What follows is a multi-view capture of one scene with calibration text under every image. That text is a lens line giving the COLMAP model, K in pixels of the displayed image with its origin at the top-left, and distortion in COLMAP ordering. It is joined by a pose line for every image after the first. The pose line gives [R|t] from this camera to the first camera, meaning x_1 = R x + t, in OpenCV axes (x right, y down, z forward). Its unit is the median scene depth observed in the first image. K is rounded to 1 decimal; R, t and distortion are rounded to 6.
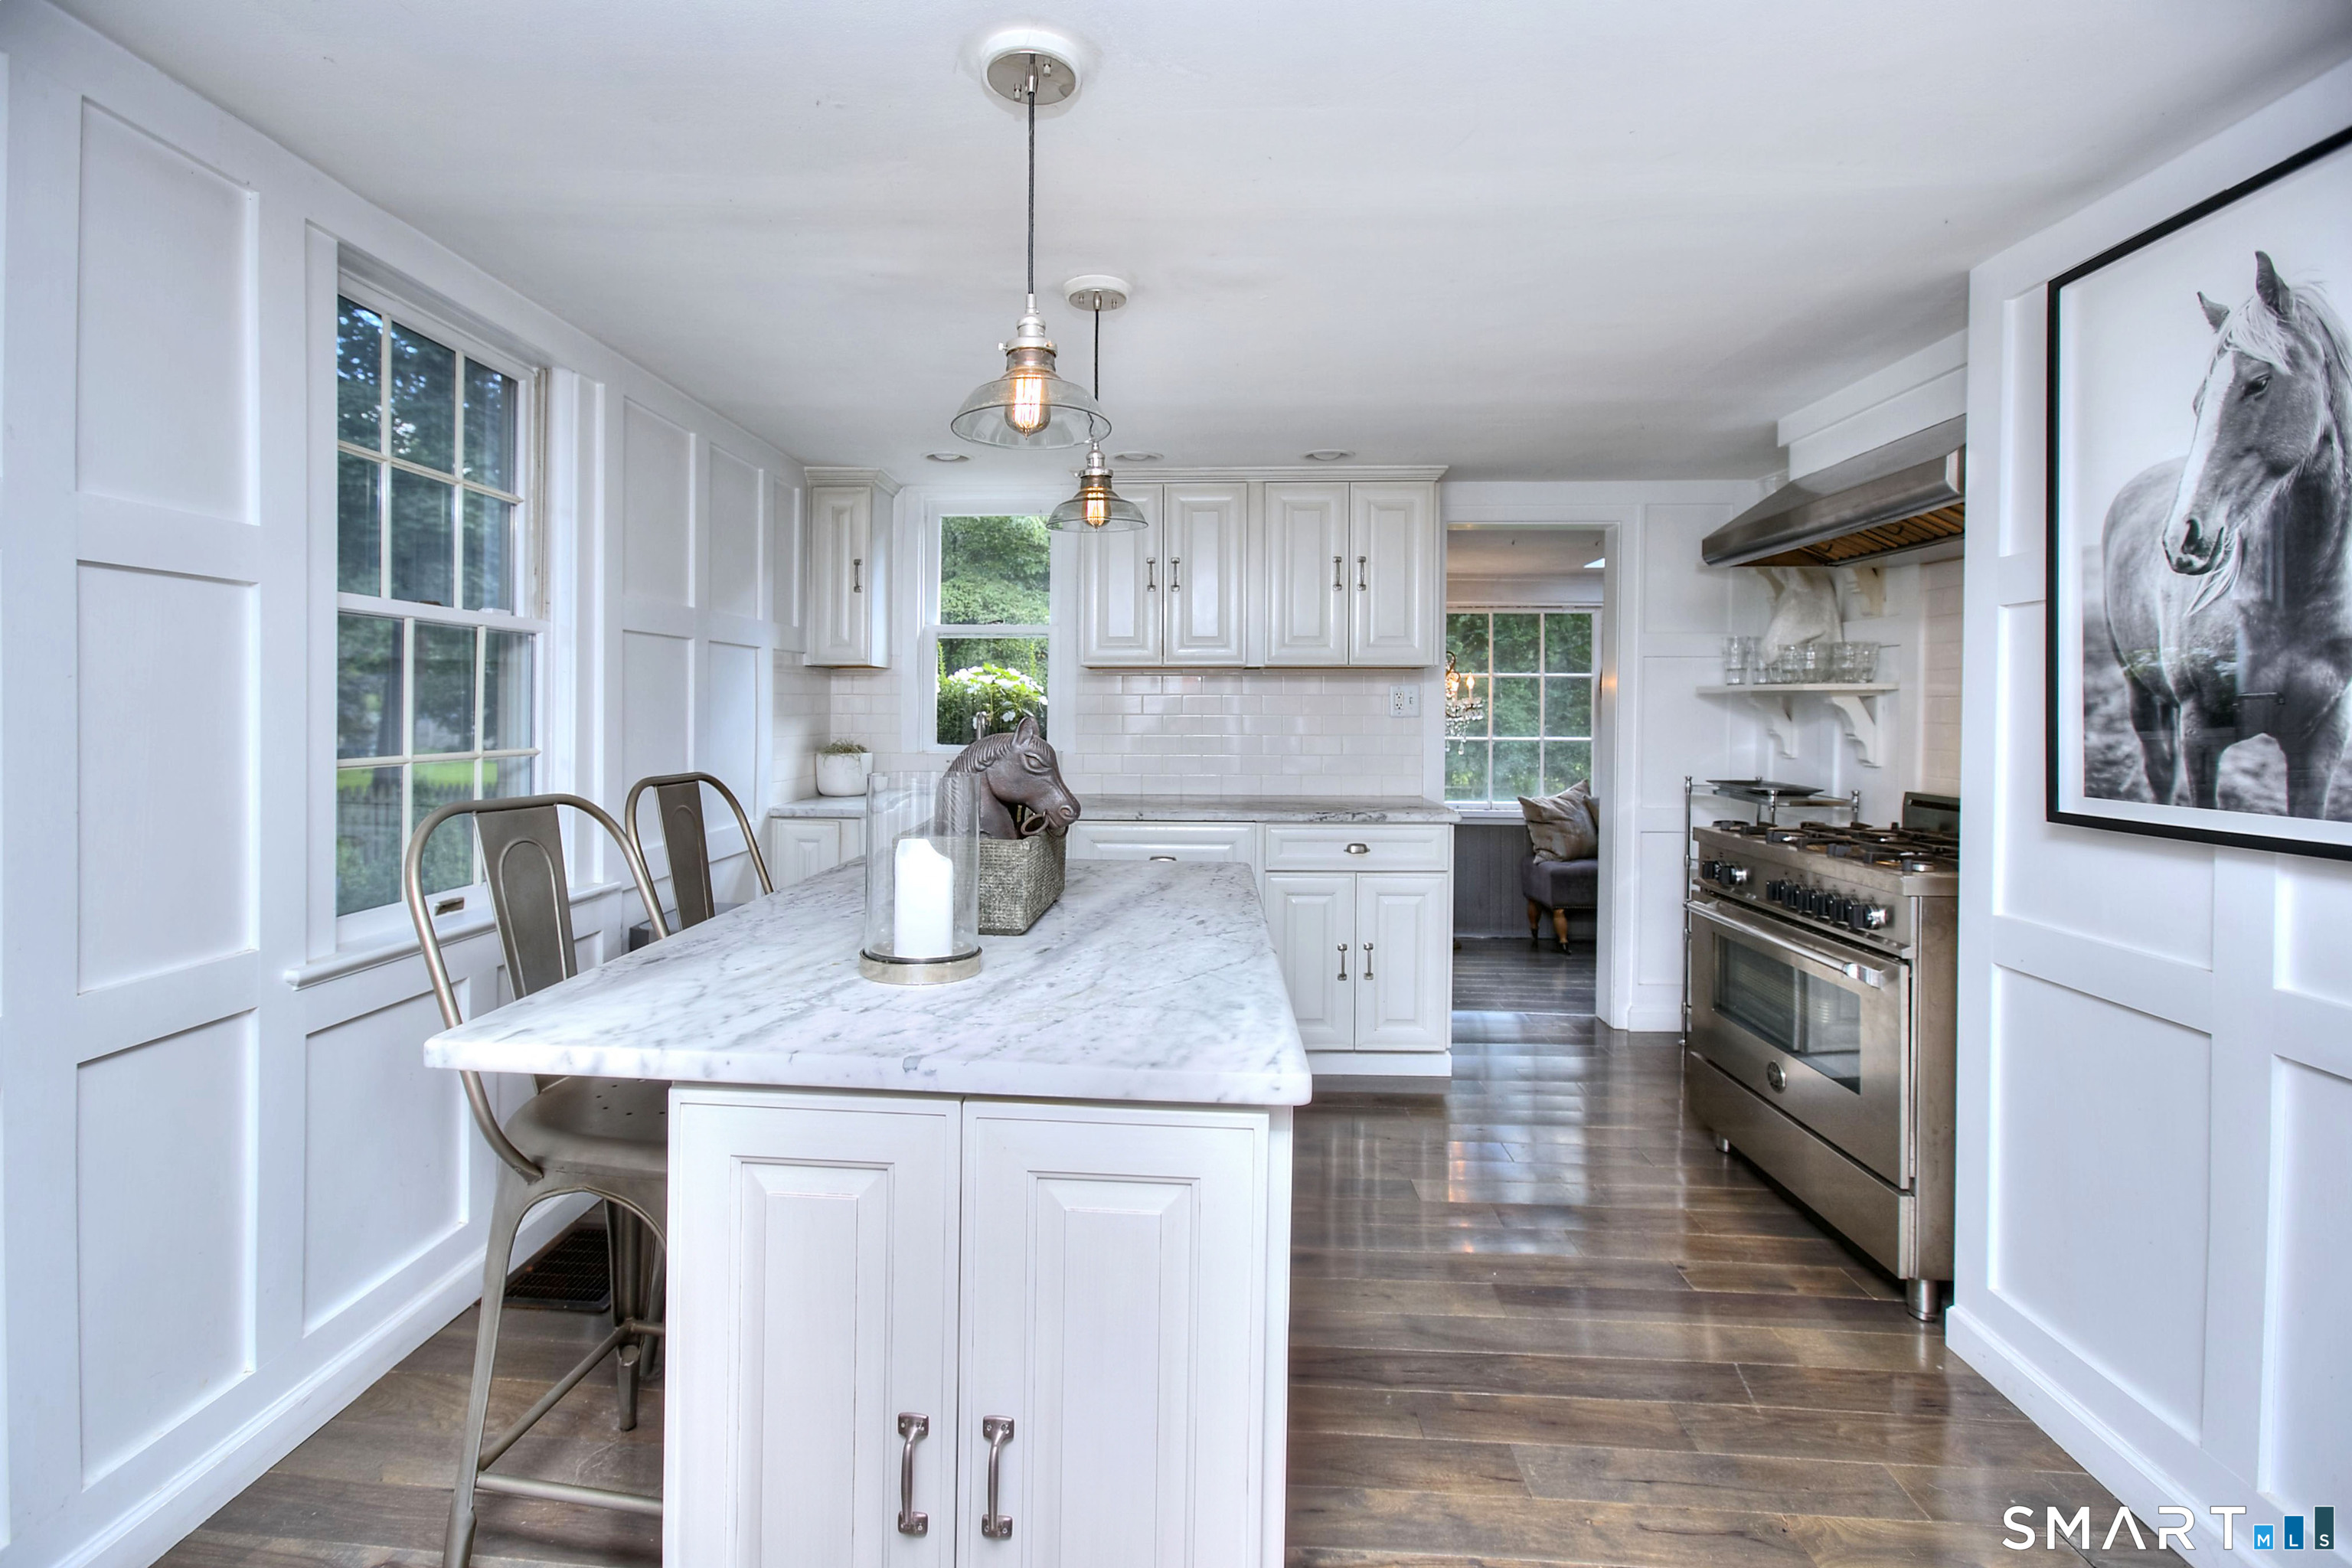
lens RADIAL K [[1078.4, 0, 1152.3], [0, 1078.4, 716.8], [0, 0, 1]] dist [0.002840, 0.000235]
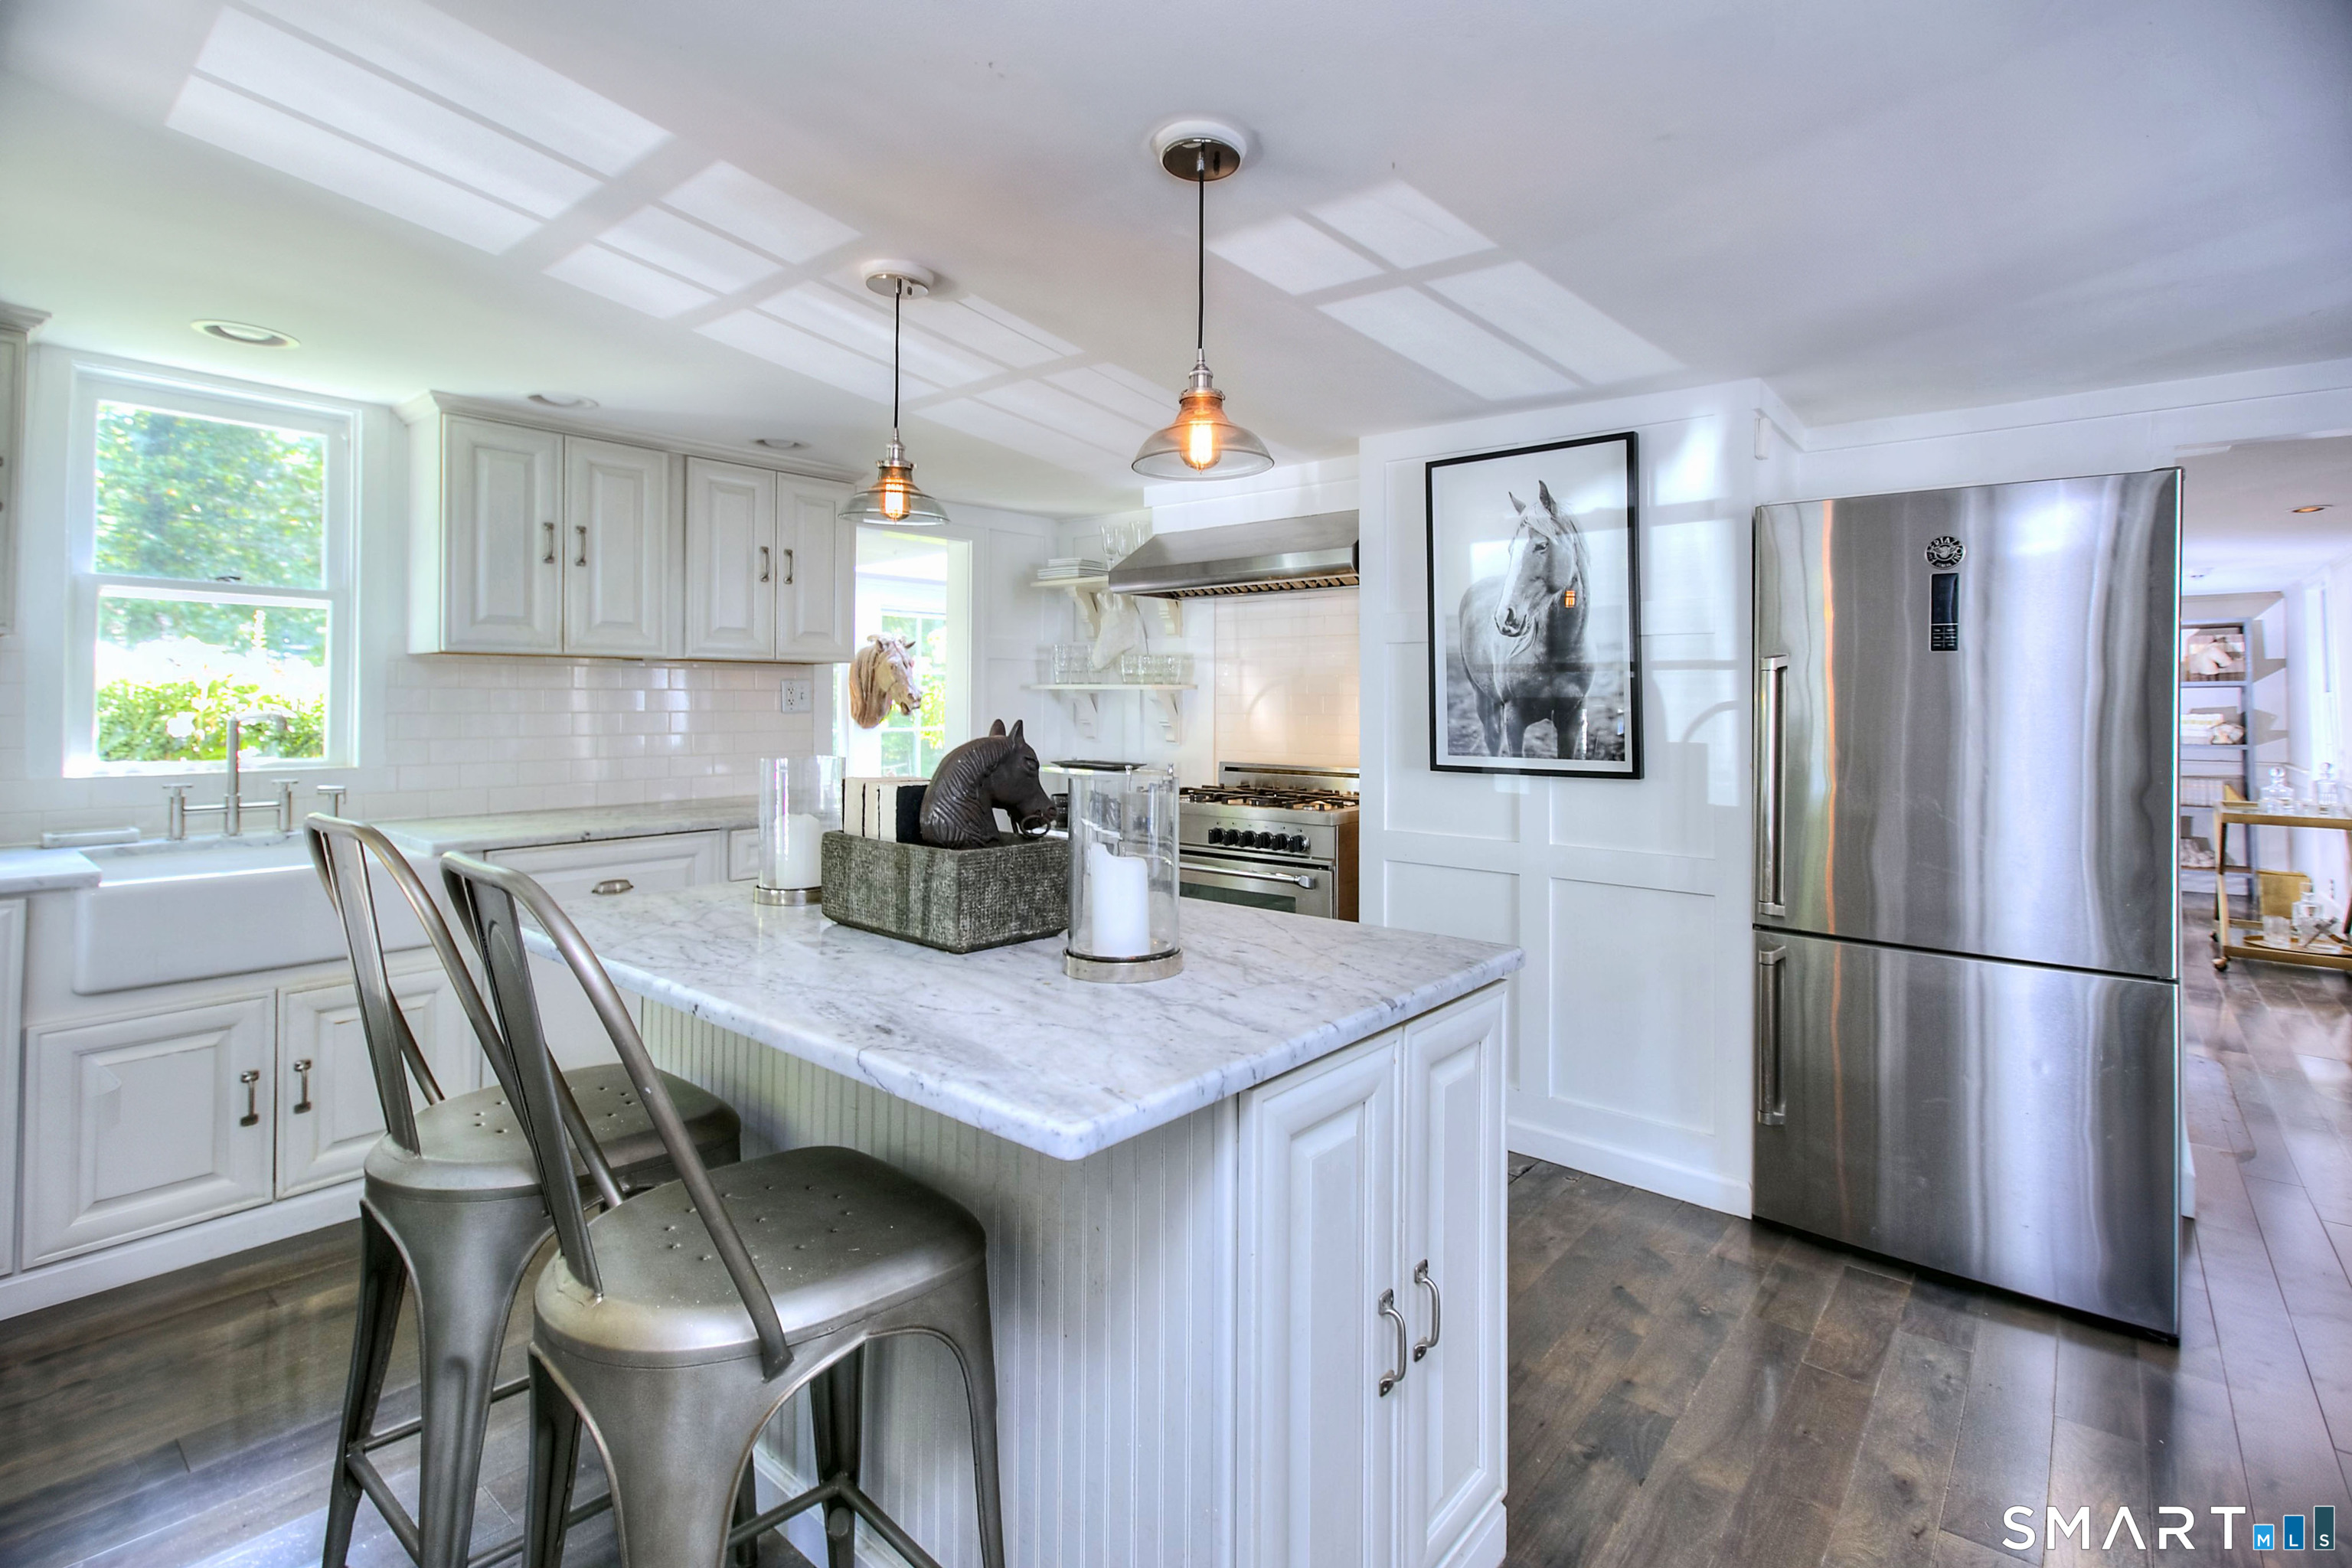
lens RADIAL K [[1078.4, 0, 1237.4], [0, 1078.4, 694.4], [0, 0, 1]] dist [0.002840, 0.000235]
pose [[0.572576, 0.000863, 0.819851, -0.863103], [0.006393, 0.999964, -0.005518, -0.020362], [-0.819827, 0.008400, 0.572550, 0.283774]]
